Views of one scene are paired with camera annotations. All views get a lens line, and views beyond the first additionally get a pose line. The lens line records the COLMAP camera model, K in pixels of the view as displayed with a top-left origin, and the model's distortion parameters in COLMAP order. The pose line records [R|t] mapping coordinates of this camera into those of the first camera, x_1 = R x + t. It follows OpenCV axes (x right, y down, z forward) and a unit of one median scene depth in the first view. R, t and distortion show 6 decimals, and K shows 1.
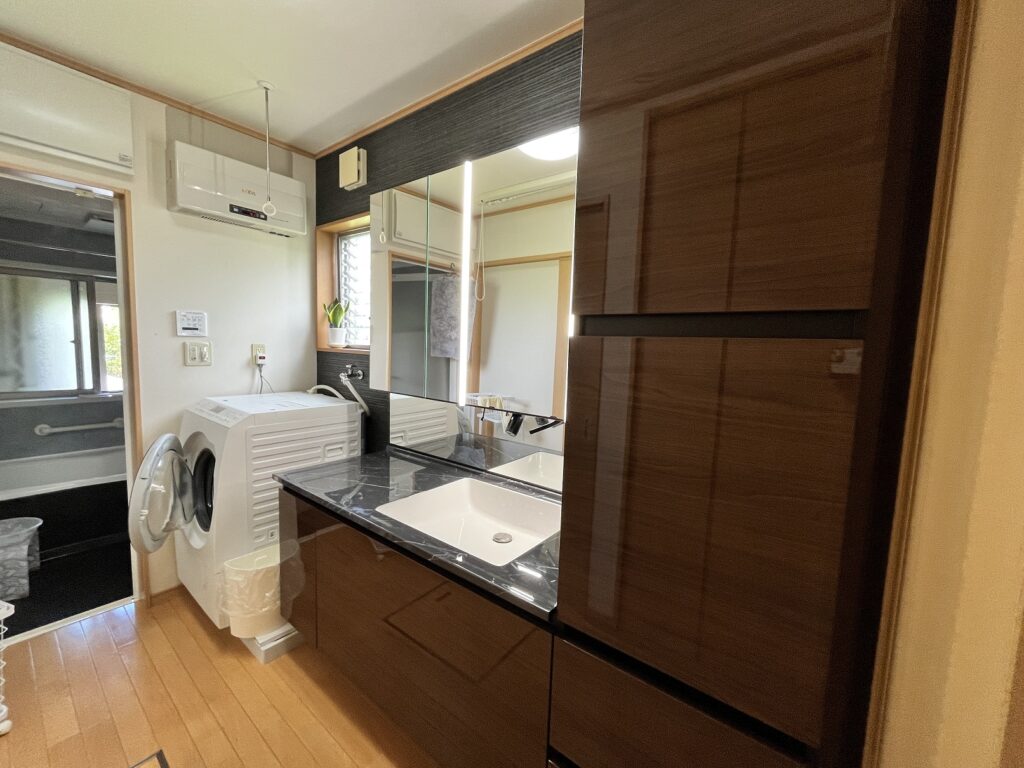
lens RADIAL K [[421.0, 0, 518.1], [0, 421.0, 385.6], [0, 0, 1]] dist [-0.002832, -0.000162]
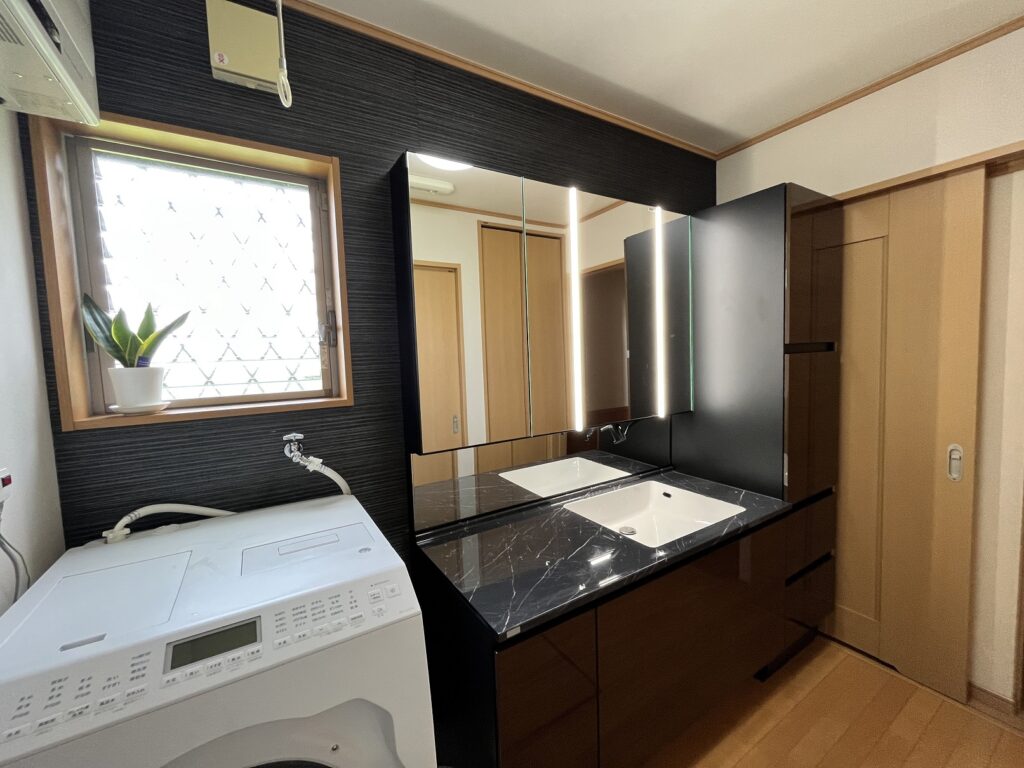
lens RADIAL K [[421.0, 0, 512.3], [0, 421.0, 381.1], [0, 0, 1]] dist [-0.002832, -0.000162]
pose [[0.344087, -0.111270, 0.932321, -0.801334], [0.137178, 0.988256, 0.067318, -0.113304], [-0.928863, 0.104731, 0.355310, 0.572688]]
